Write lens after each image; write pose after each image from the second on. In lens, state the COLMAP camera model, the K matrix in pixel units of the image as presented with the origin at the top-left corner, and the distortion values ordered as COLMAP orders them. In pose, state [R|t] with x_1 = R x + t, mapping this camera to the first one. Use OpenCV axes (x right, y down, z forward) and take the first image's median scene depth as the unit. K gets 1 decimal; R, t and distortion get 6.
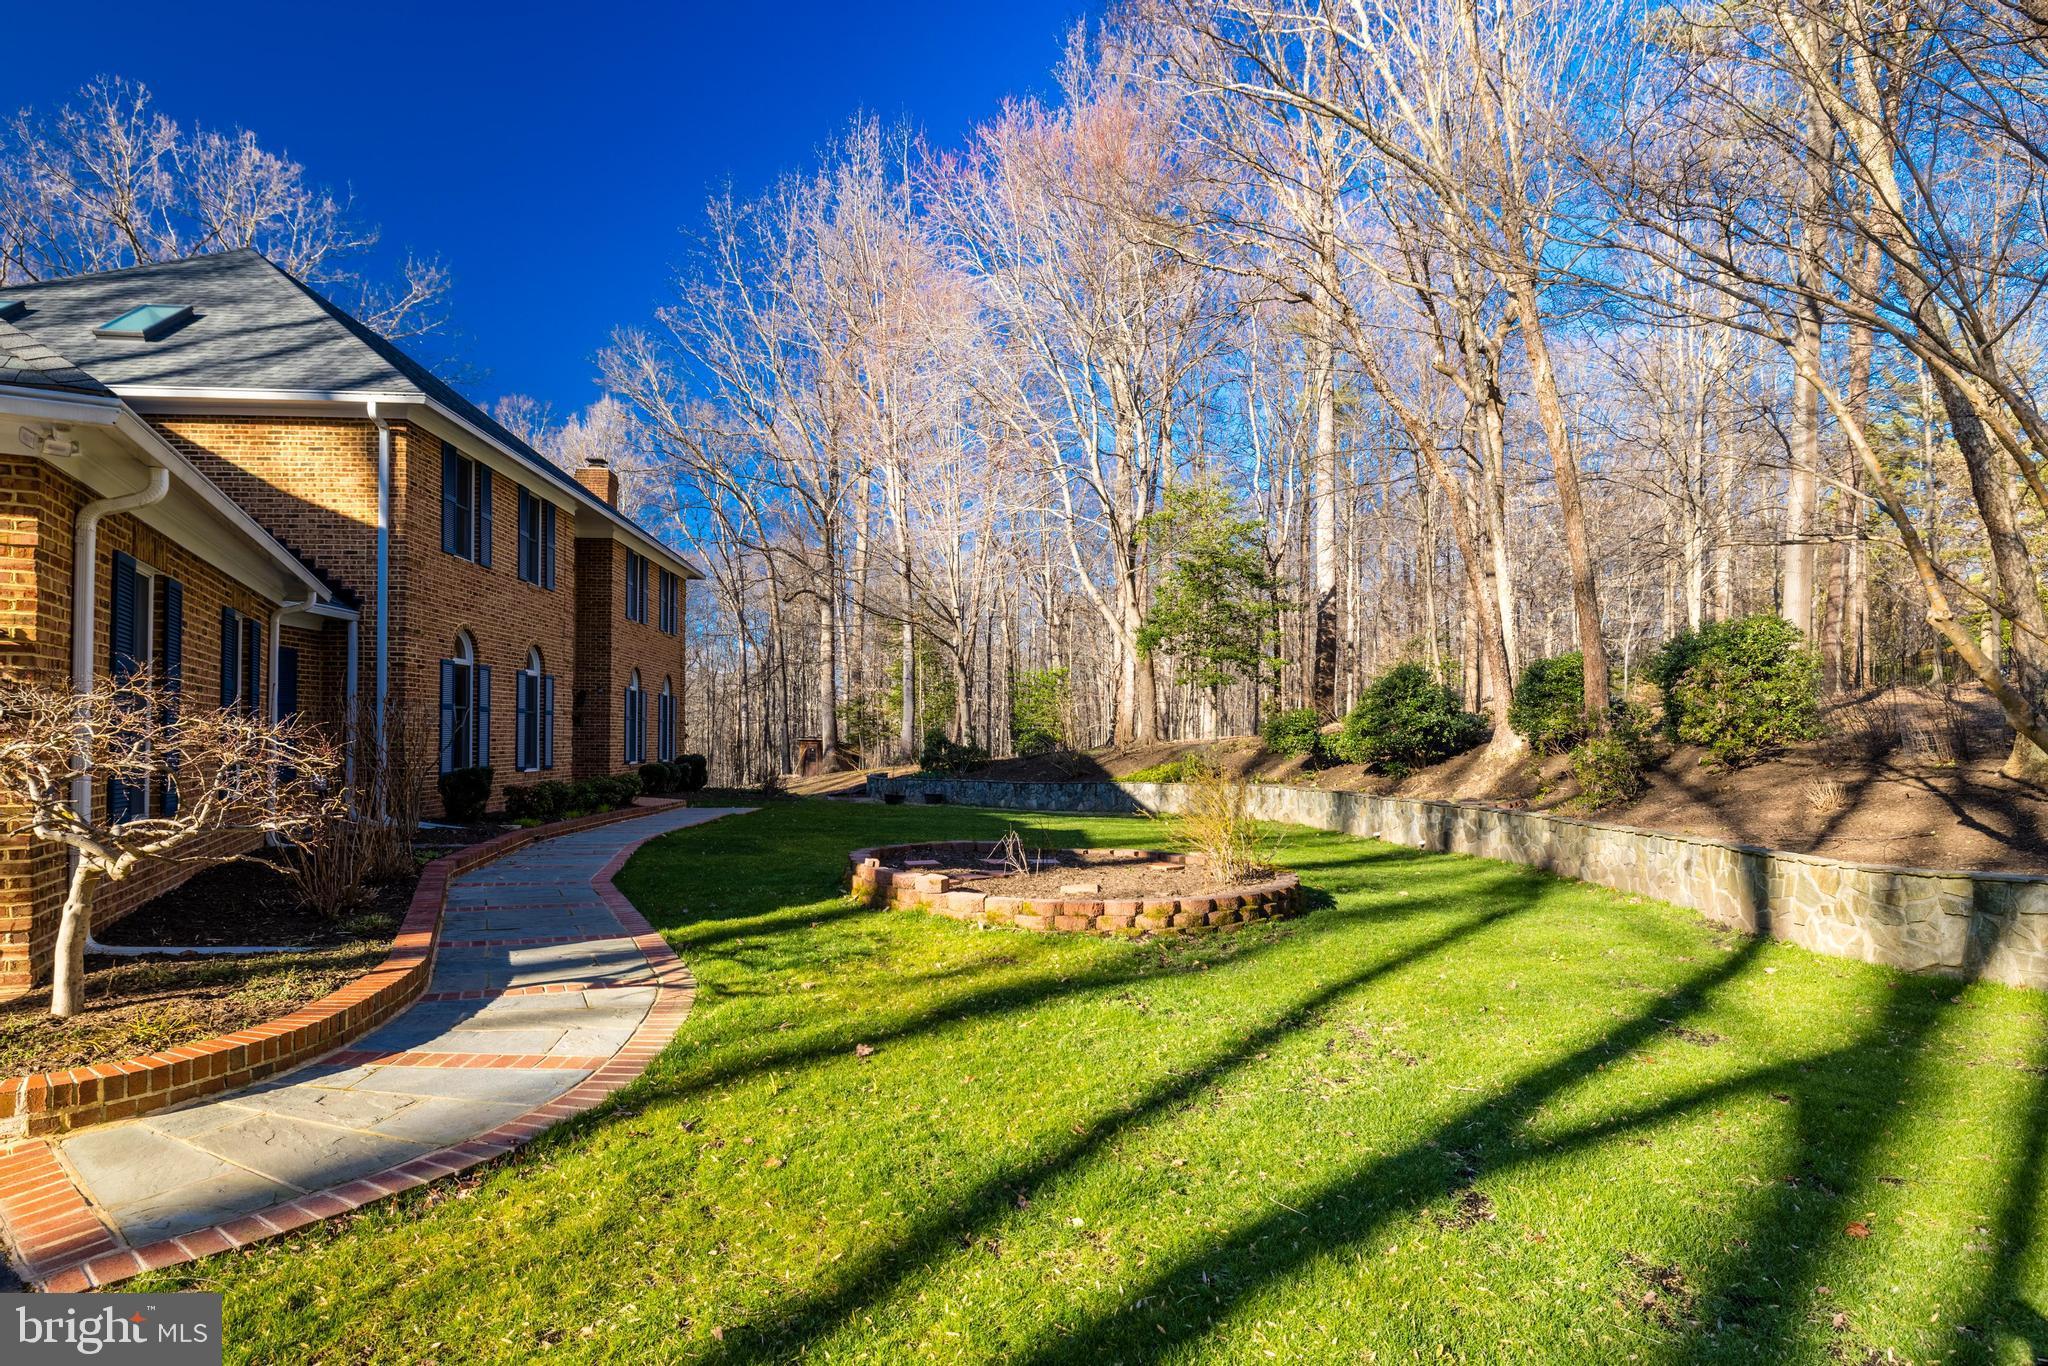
lens RADIAL K [[1099.5, 0, 1023.5], [0, 1099.5, 726.1], [0, 0, 1]] dist [-0.004082, -0.000869]
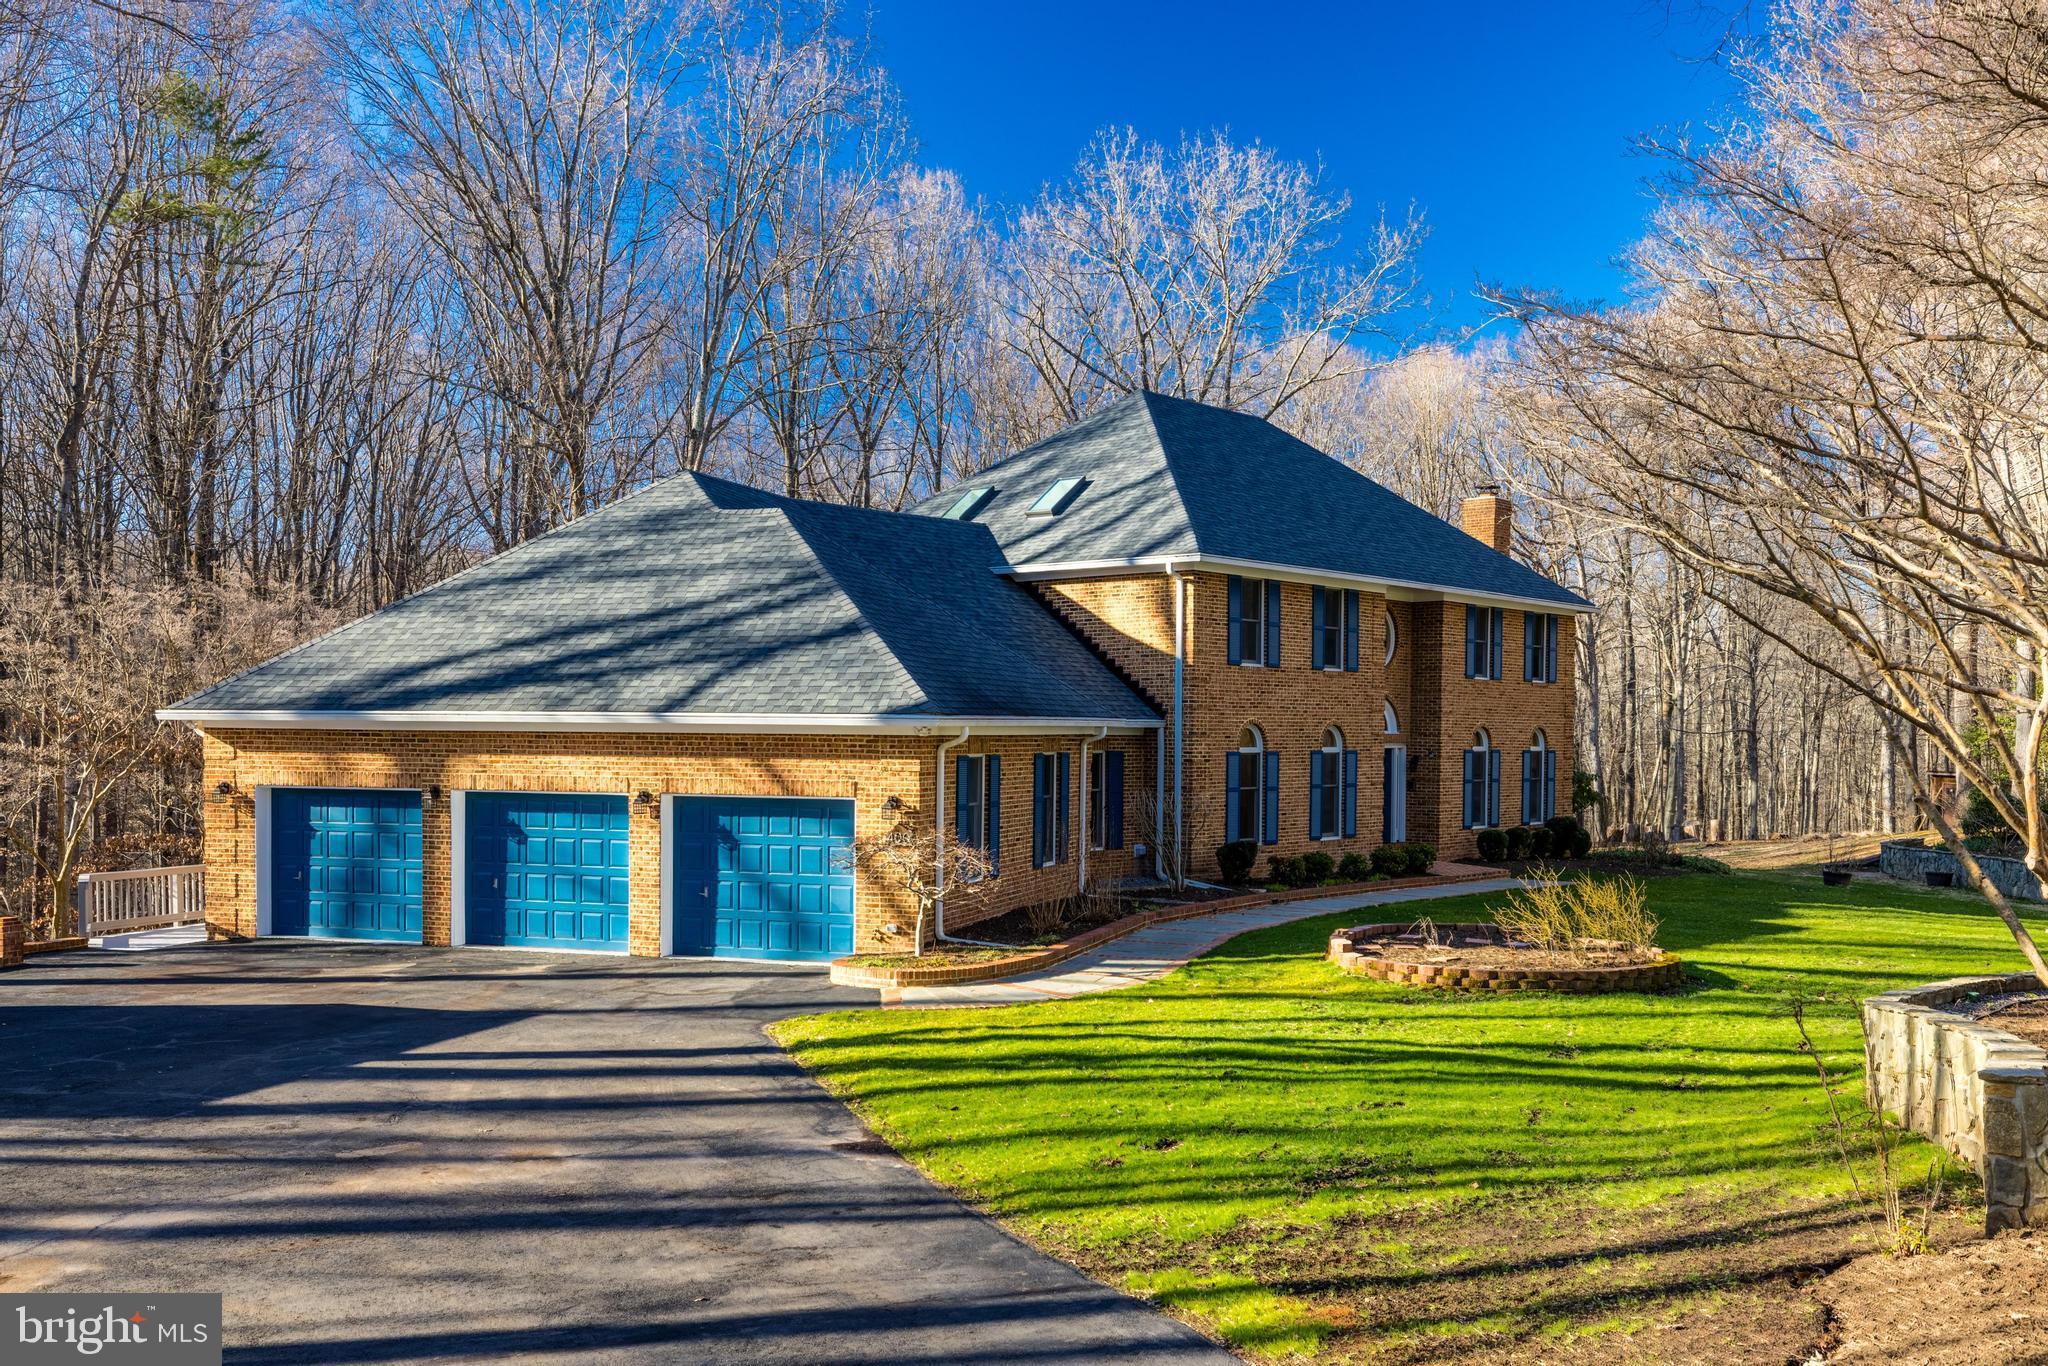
lens RADIAL K [[1768.2, 0, 1024.0], [0, 1768.2, 683.0], [0, 0, 1]] dist [-0.000260, 0.000149]
pose [[0.701739, -0.028156, -0.711878, 0.777637], [0.012863, 0.999557, -0.026854, -0.093067], [0.712318, 0.009687, 0.701790, -0.602492]]
